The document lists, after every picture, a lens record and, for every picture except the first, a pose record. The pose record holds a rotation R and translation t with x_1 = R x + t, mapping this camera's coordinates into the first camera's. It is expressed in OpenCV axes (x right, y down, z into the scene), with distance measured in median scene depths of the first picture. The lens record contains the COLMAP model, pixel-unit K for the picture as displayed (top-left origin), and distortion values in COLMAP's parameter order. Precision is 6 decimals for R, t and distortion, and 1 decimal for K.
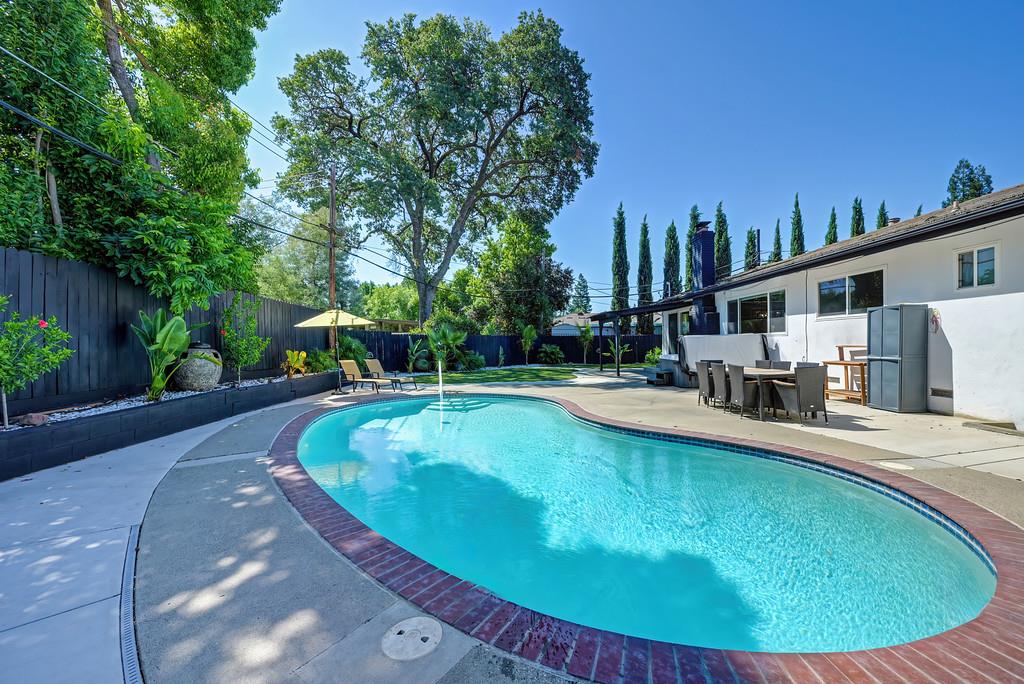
lens RADIAL K [[403.5, 0, 504.8], [0, 403.5, 341.7], [0, 0, 1]] dist [-0.000288, -0.000202]
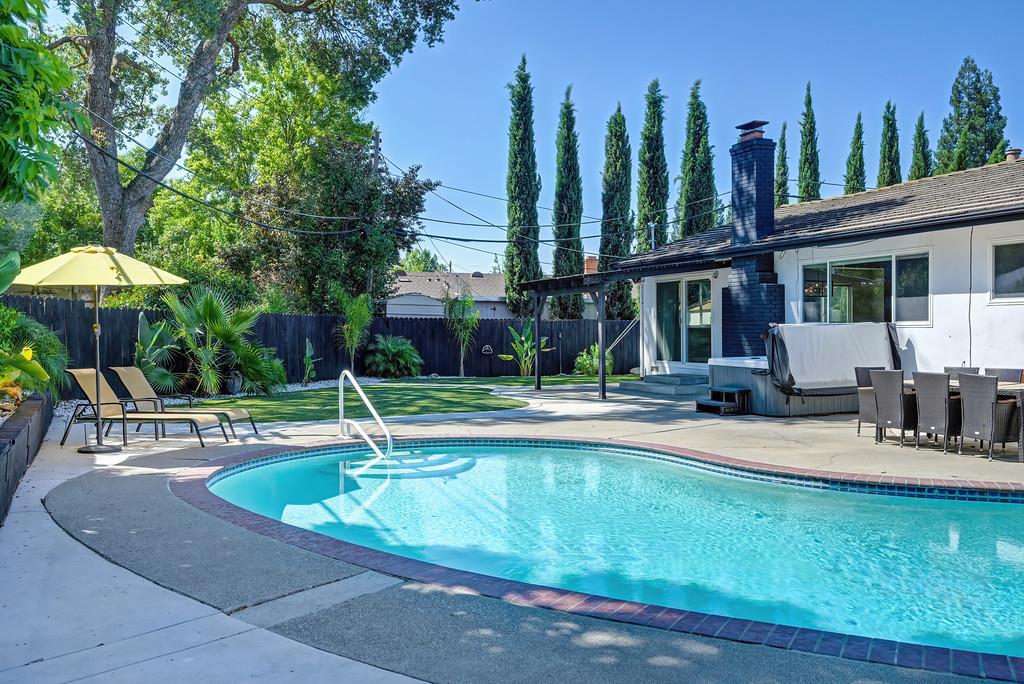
lens RADIAL K [[864.9, 0, 482.2], [0, 864.9, 333.1], [0, 0, 1]] dist [-0.015280, 0.007033]
pose [[0.927470, 0.014063, 0.373634, -0.174296], [-0.015437, 0.999881, 0.000685, 0.001255], [-0.373580, -0.006403, 0.927576, 0.016427]]
